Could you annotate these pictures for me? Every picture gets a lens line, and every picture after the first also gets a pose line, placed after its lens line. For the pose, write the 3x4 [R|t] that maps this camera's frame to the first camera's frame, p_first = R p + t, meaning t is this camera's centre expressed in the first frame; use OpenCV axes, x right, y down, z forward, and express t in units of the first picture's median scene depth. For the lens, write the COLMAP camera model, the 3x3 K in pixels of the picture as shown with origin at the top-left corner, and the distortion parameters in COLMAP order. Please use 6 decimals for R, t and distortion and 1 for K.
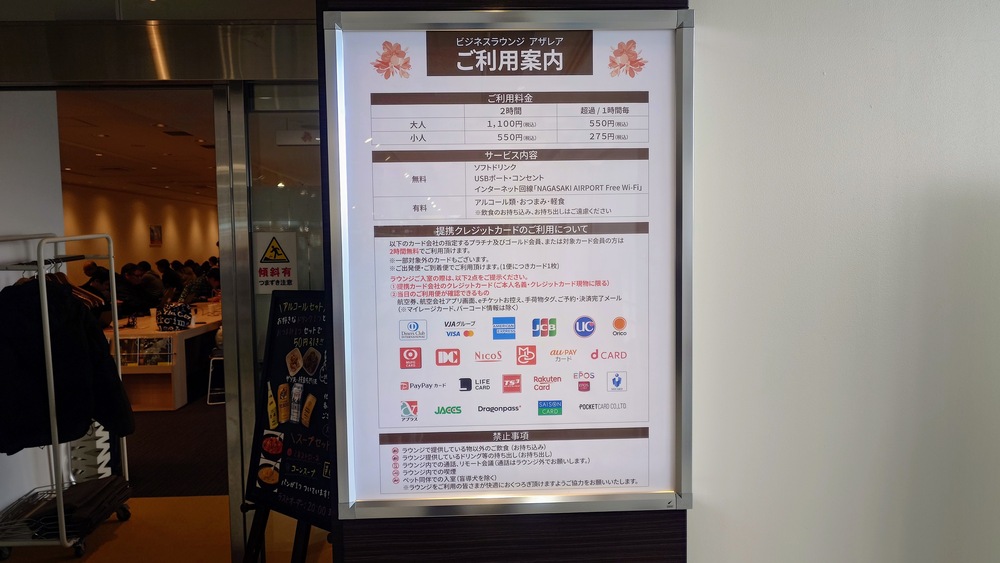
lens RADIAL K [[702.2, 0, 503.1], [0, 702.2, 287.7], [0, 0, 1]] dist [0.005975, 0.000268]
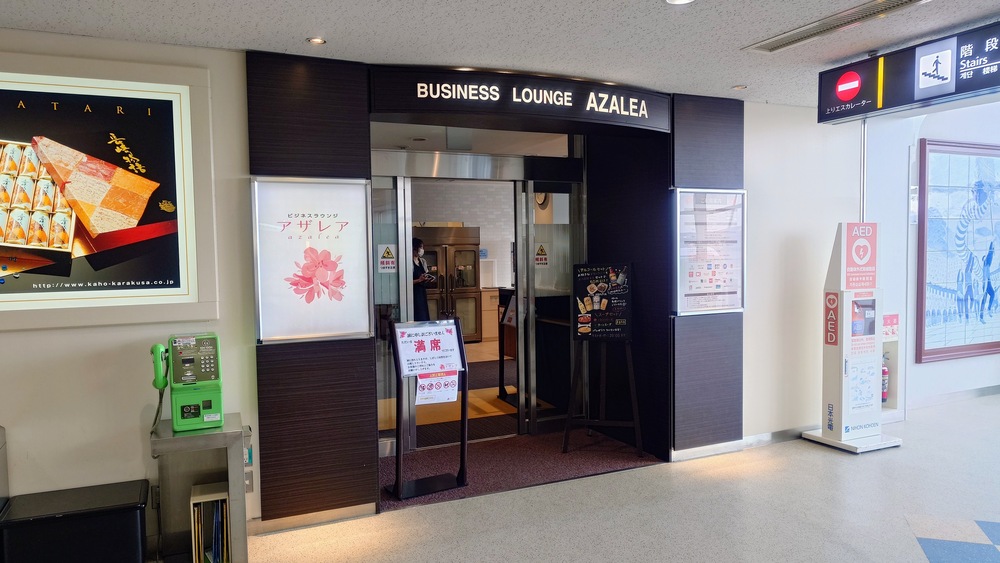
lens RADIAL K [[702.2, 0, 499.2], [0, 702.2, 278.8], [0, 0, 1]] dist [0.005975, 0.000268]
pose [[0.931776, -0.022441, 0.362338, -2.539544], [0.031100, 0.999353, -0.018080, 0.159552], [-0.361698, 0.028115, 0.931871, -2.276095]]
